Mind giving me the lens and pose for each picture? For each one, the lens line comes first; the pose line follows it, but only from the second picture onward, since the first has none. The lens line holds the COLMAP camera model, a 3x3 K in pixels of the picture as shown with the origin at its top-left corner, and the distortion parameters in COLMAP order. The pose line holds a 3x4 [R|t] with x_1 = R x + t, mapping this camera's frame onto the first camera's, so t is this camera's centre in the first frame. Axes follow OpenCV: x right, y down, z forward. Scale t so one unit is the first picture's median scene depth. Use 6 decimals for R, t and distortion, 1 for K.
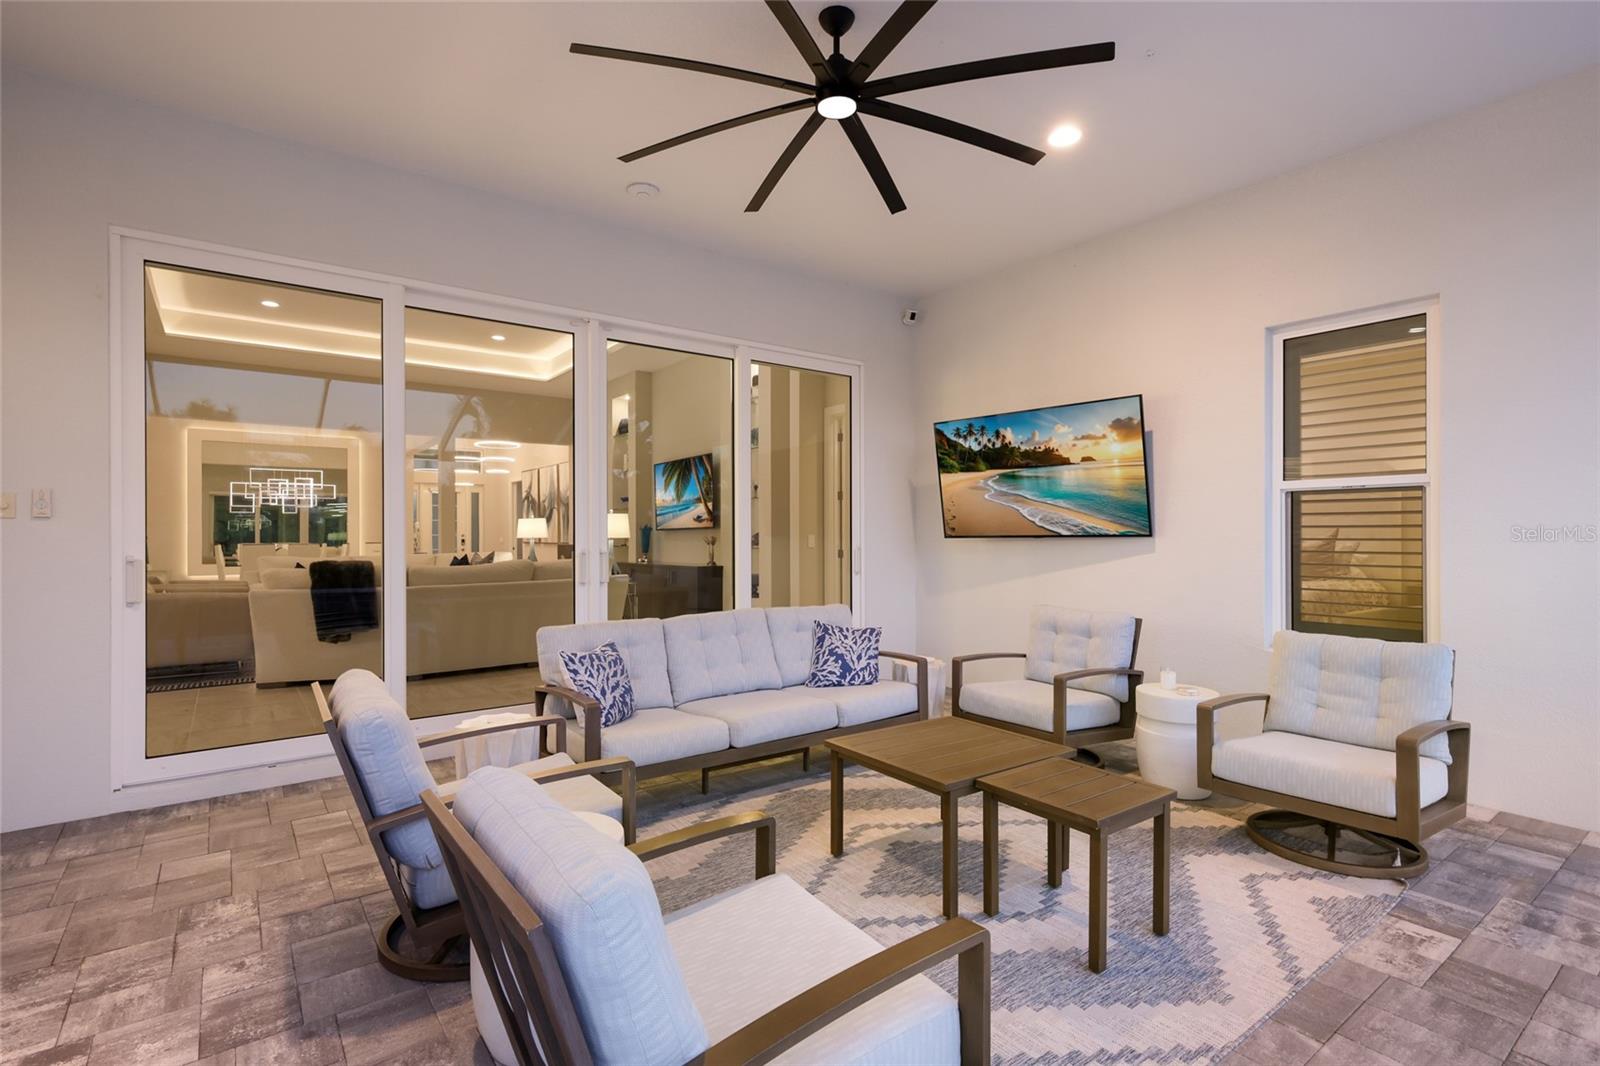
lens RADIAL K [[749.7, 0, 800.0], [0, 749.7, 533.0], [0, 0, 1]] dist [0.017420, -0.000963]
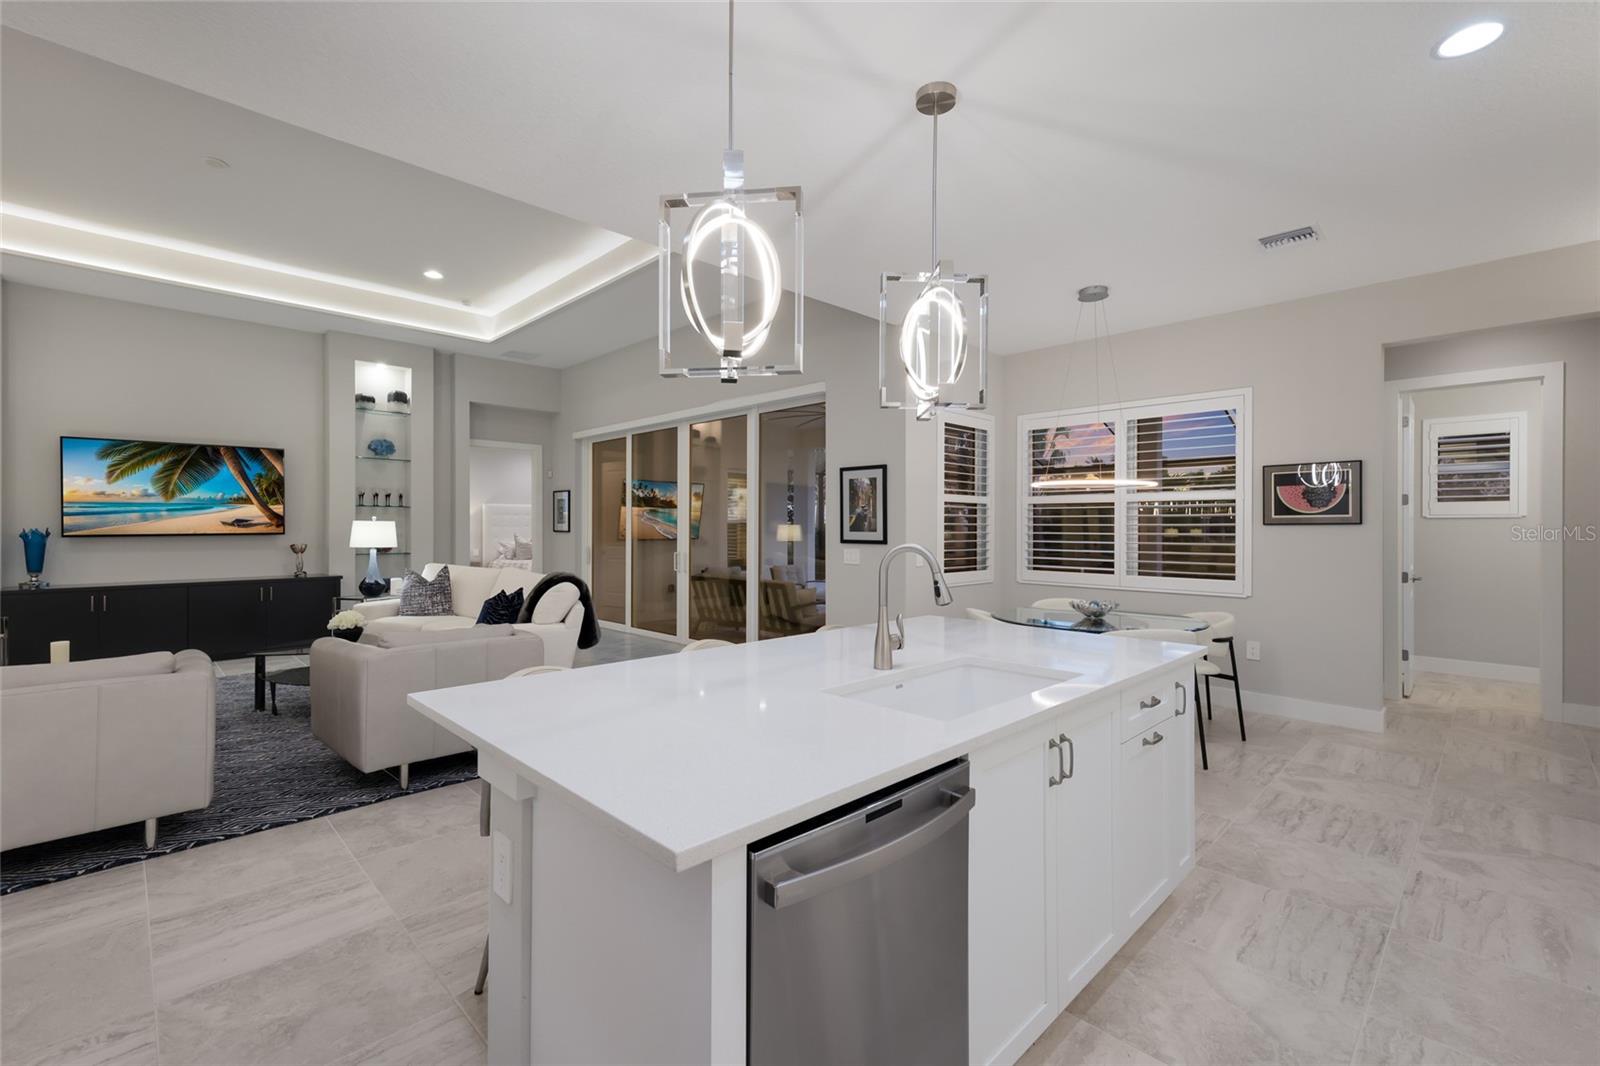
lens RADIAL K [[692.2, 0, 803.2], [0, 692.2, 527.5], [0, 0, 1]] dist [0.011839, 0.000269]
pose [[-0.131612, 0.000095, 0.991301, -1.690650], [-0.006439, 0.999979, -0.000951, -0.029389], [-0.991280, -0.006508, -0.131608, 0.832676]]
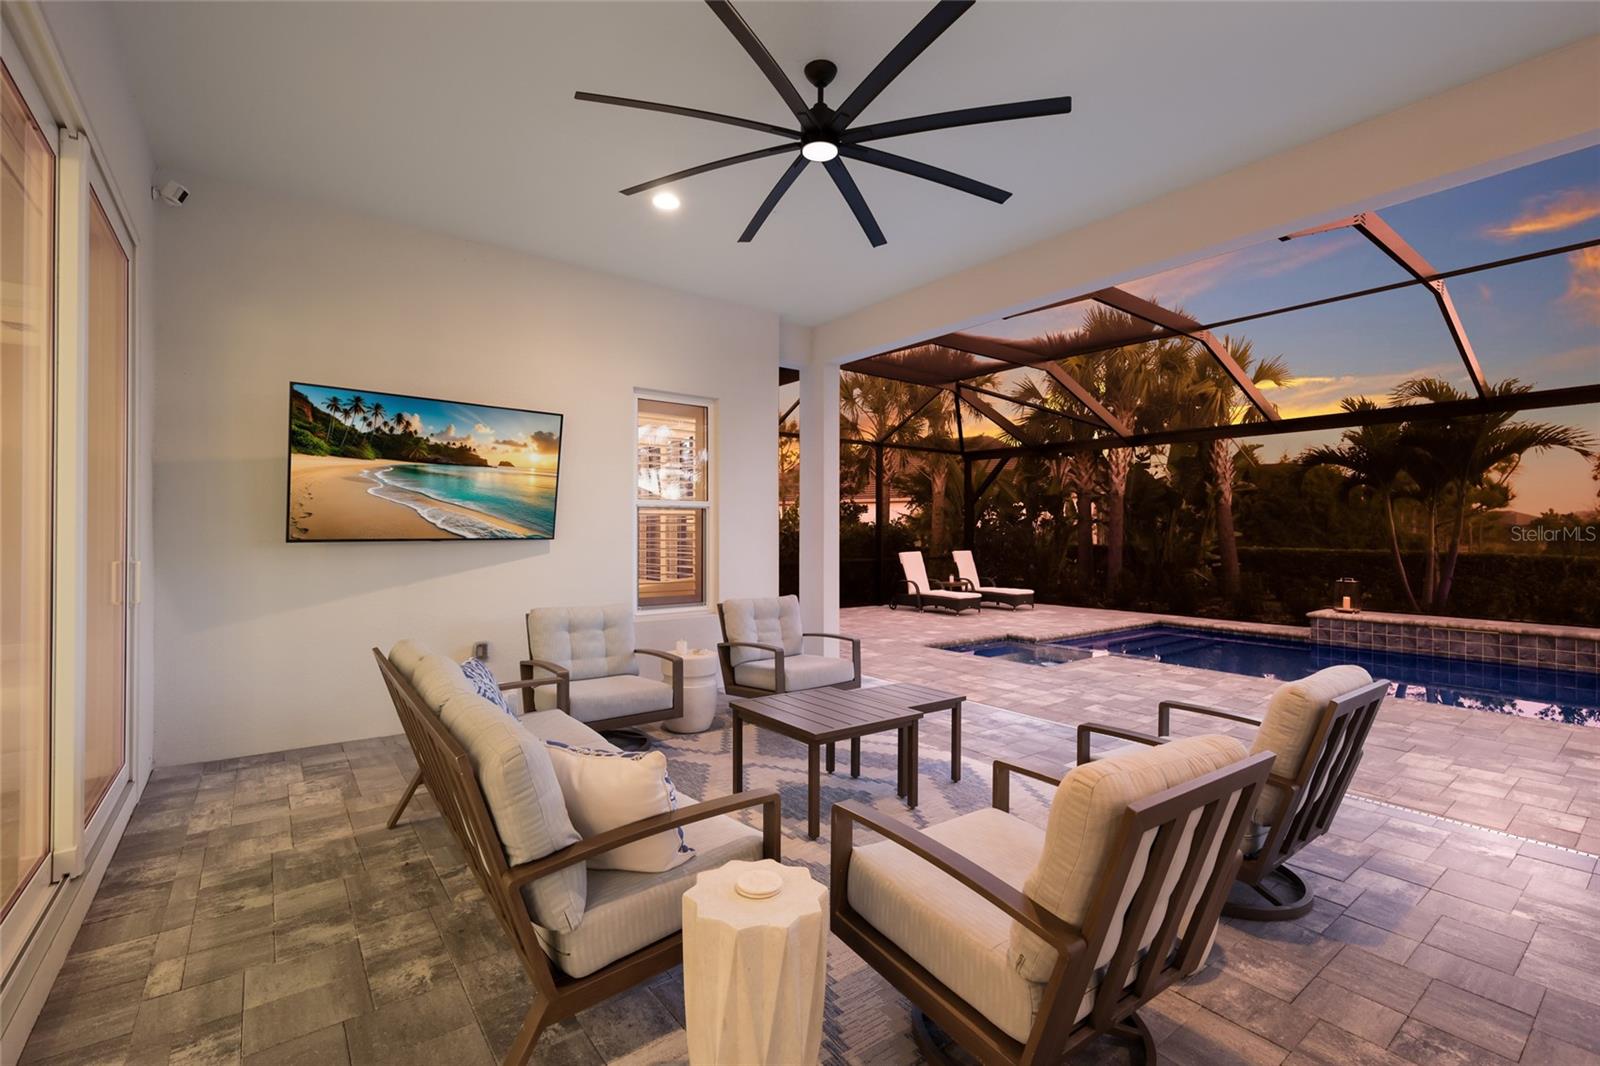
lens RADIAL K [[692.2, 0, 803.2], [0, 692.2, 527.5], [0, 0, 1]] dist [0.011839, 0.000269]
pose [[-0.017545, 0.003822, 0.999839, -0.517054], [-0.009487, 0.999947, -0.003989, -0.011143], [-0.999801, -0.009556, -0.017507, 0.559186]]
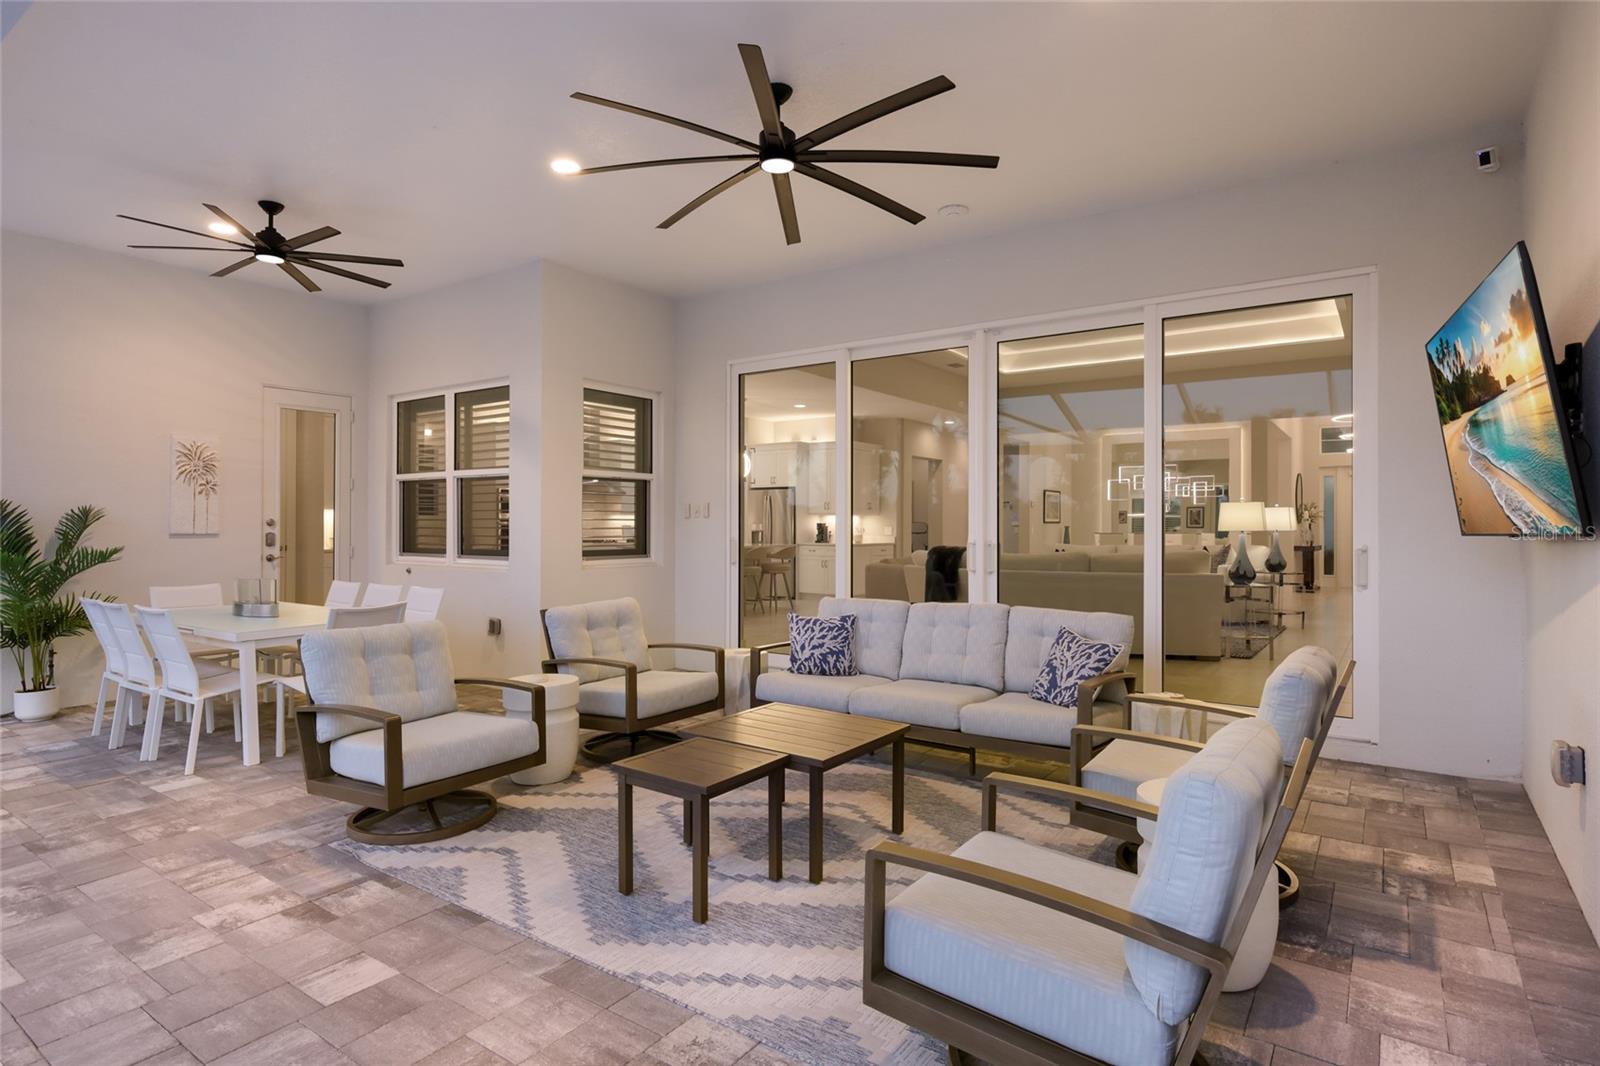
lens RADIAL K [[822.7, 0, 809.9], [0, 822.7, 522.1], [0, 0, 1]] dist [0.000121, 0.000165]
pose [[0.319797, -0.001778, -0.947485, 0.689911], [0.004642, 0.999989, -0.000310, -0.005350], [0.947475, -0.004299, 0.319802, 0.341573]]
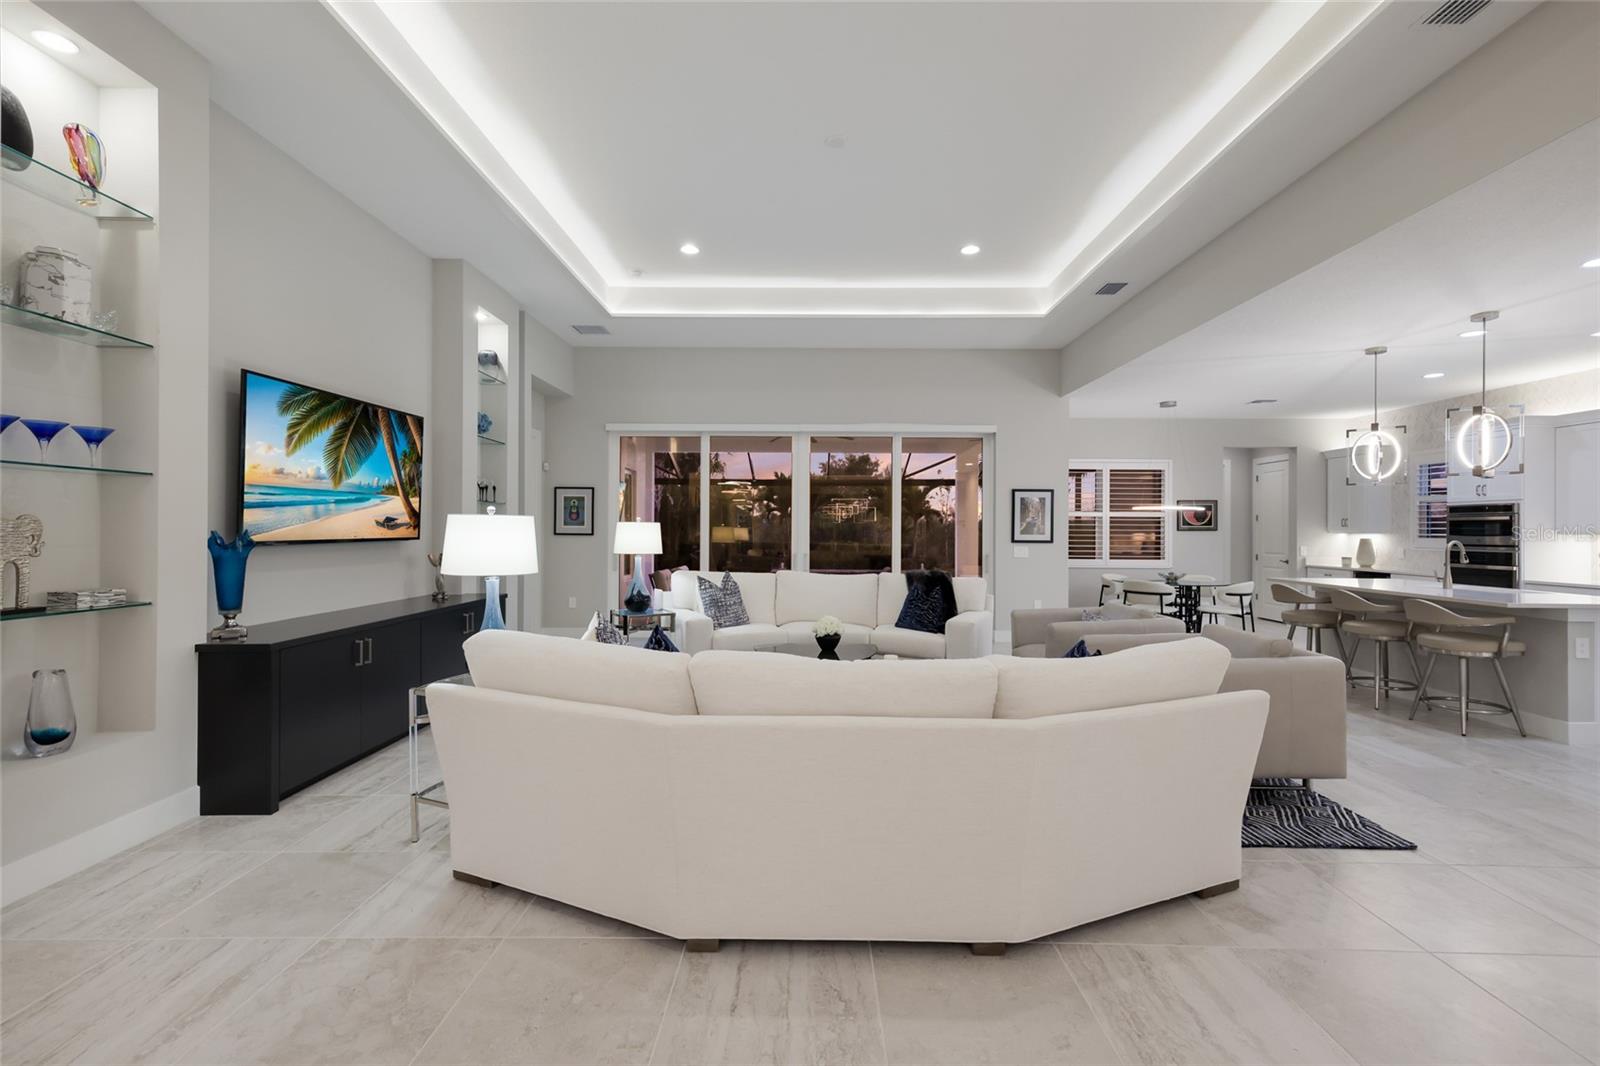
lens RADIAL K [[692.2, 0, 803.2], [0, 692.2, 527.5], [0, 0, 1]] dist [0.011839, 0.000269]
pose [[-0.792480, 0.000307, 0.609898, -1.193385], [-0.007096, 0.999928, -0.009725, -0.021598], [-0.609857, -0.012035, -0.792420, 2.101993]]
